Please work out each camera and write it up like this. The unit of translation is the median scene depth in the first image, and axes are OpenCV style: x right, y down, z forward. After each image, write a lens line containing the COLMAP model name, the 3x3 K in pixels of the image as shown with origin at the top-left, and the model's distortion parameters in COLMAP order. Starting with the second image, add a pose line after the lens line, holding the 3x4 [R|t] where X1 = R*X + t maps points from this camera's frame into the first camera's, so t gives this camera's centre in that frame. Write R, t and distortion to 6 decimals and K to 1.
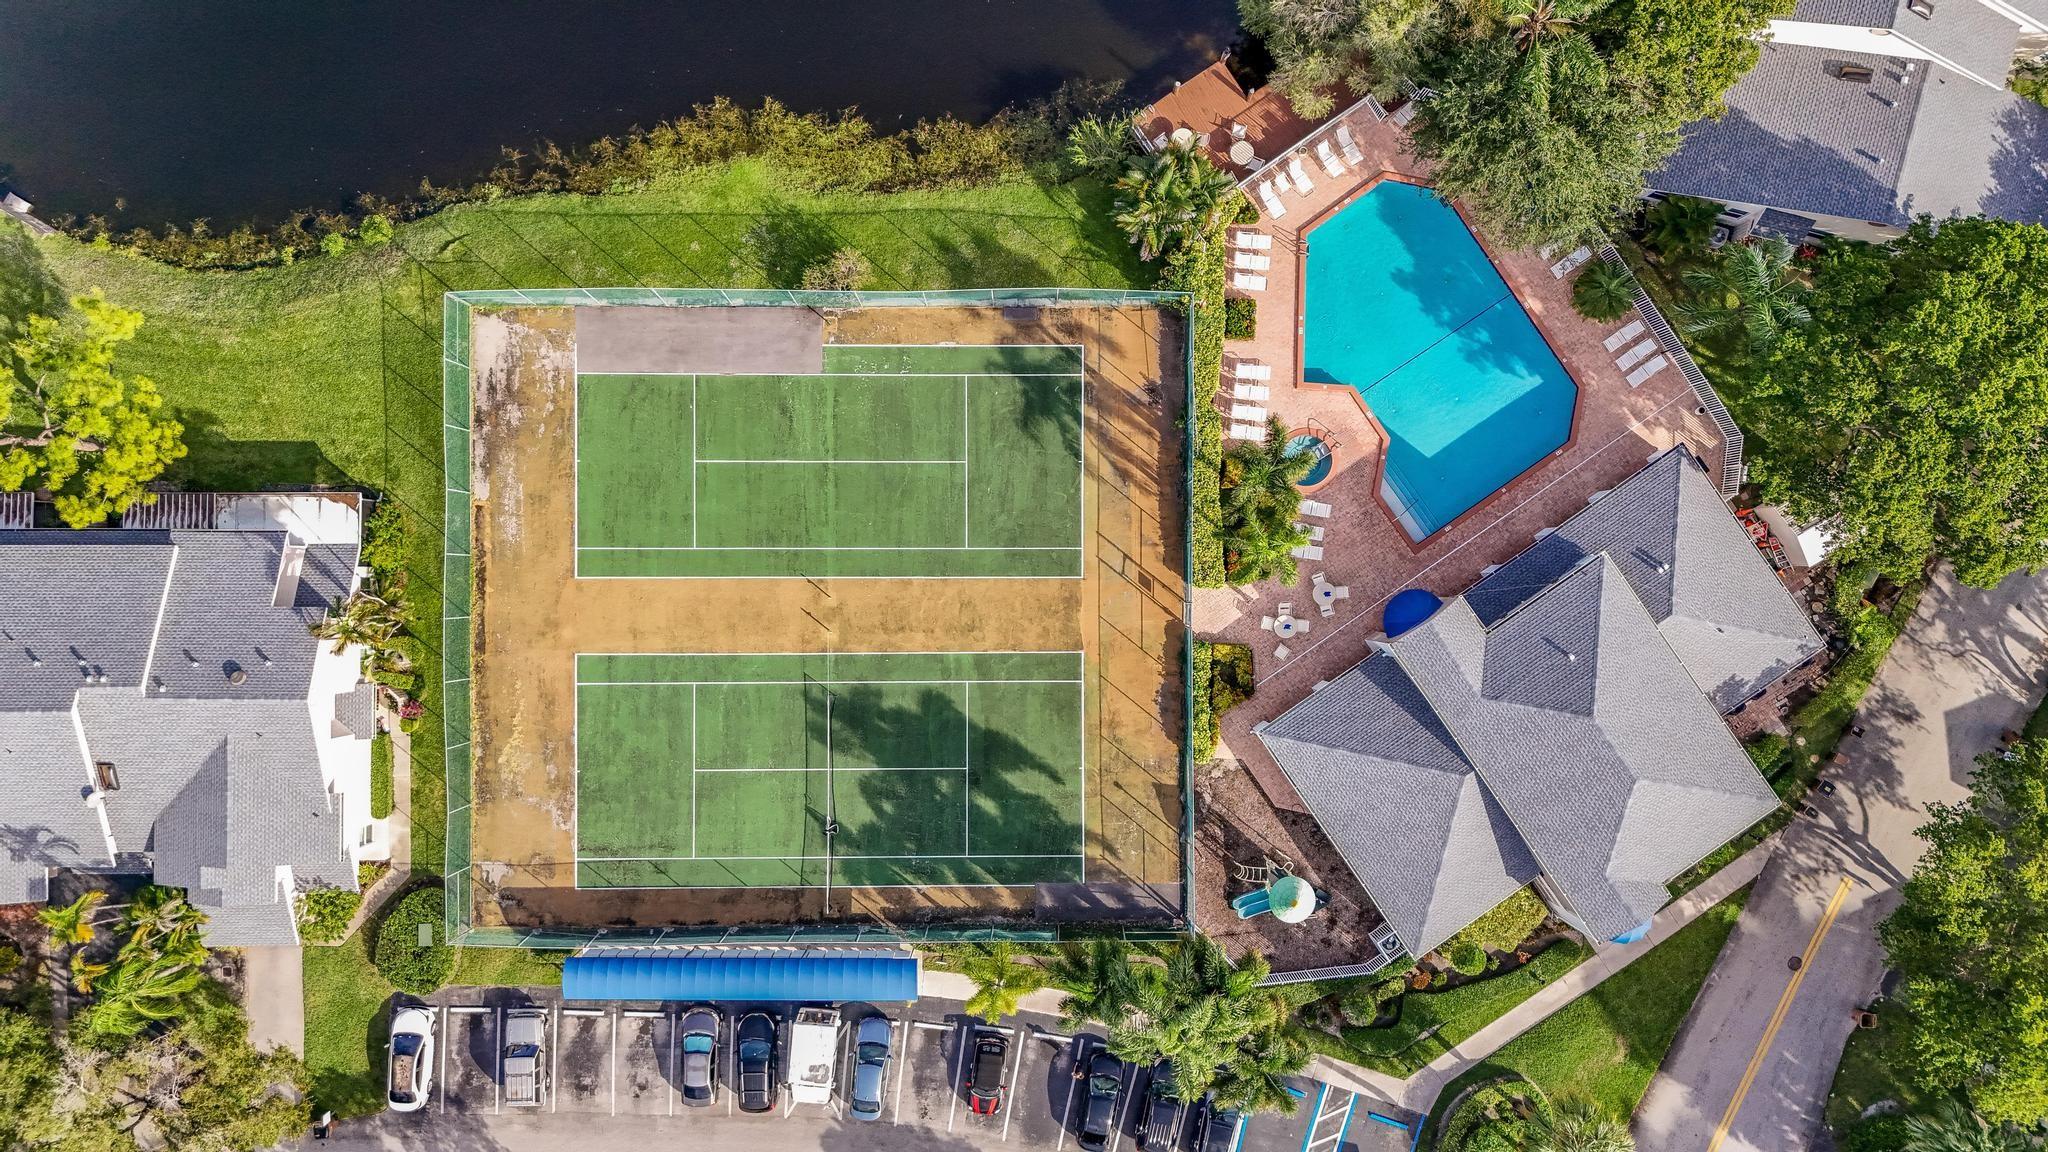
lens RADIAL K [[1509.0, 0, 1039.6], [0, 1509.0, 587.9], [0, 0, 1]] dist [0.070447, -0.068999]
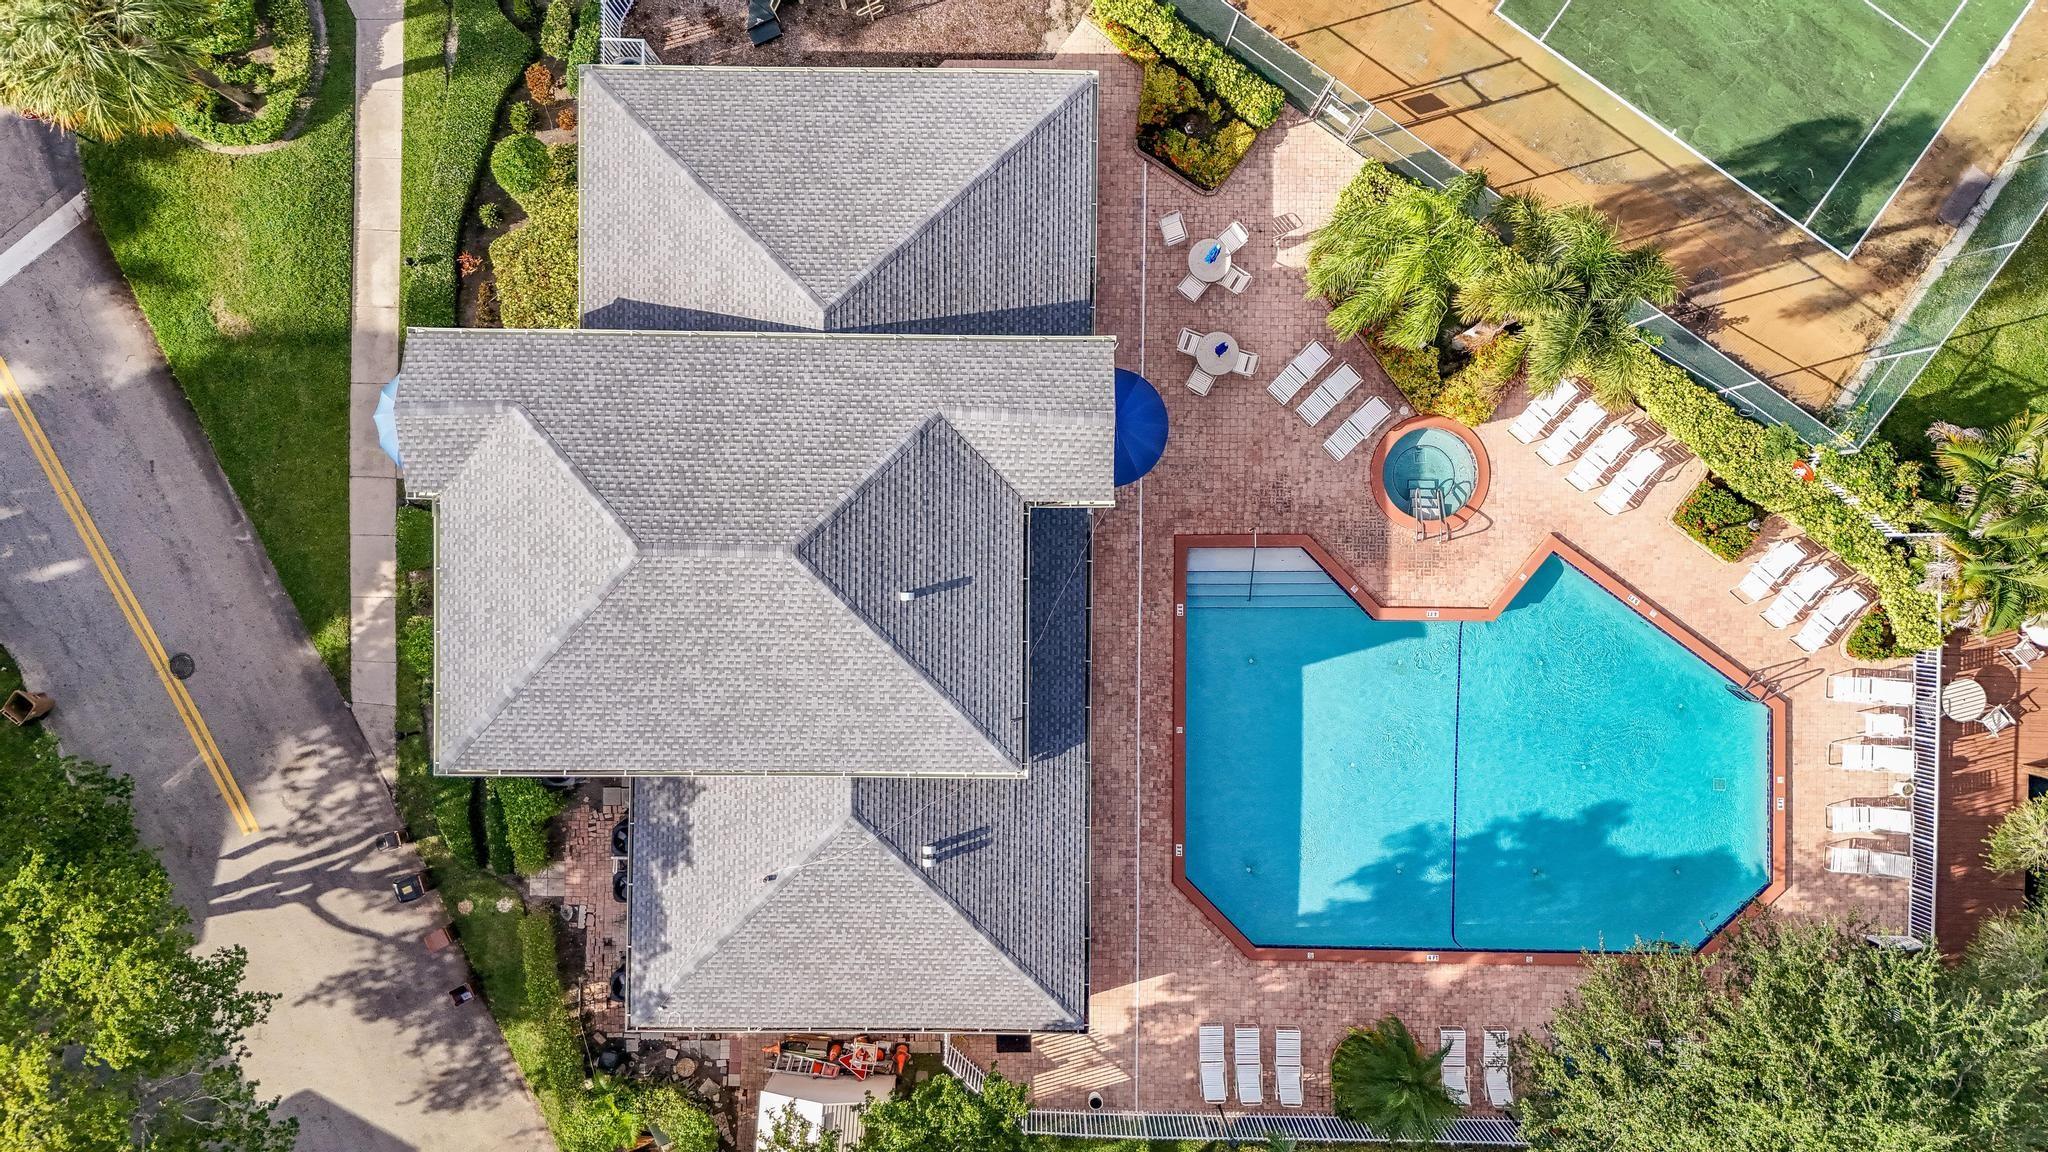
lens RADIAL K [[1509.0, 0, 1008.7], [0, 1509.0, 575.5], [0, 0, 1]] dist [0.070447, -0.068999]
pose [[-0.575485, 0.817648, 0.016376, 0.287143], [-0.817765, -0.575552, -0.000748, 0.020038], [0.008813, -0.013822, 0.999866, 0.451369]]
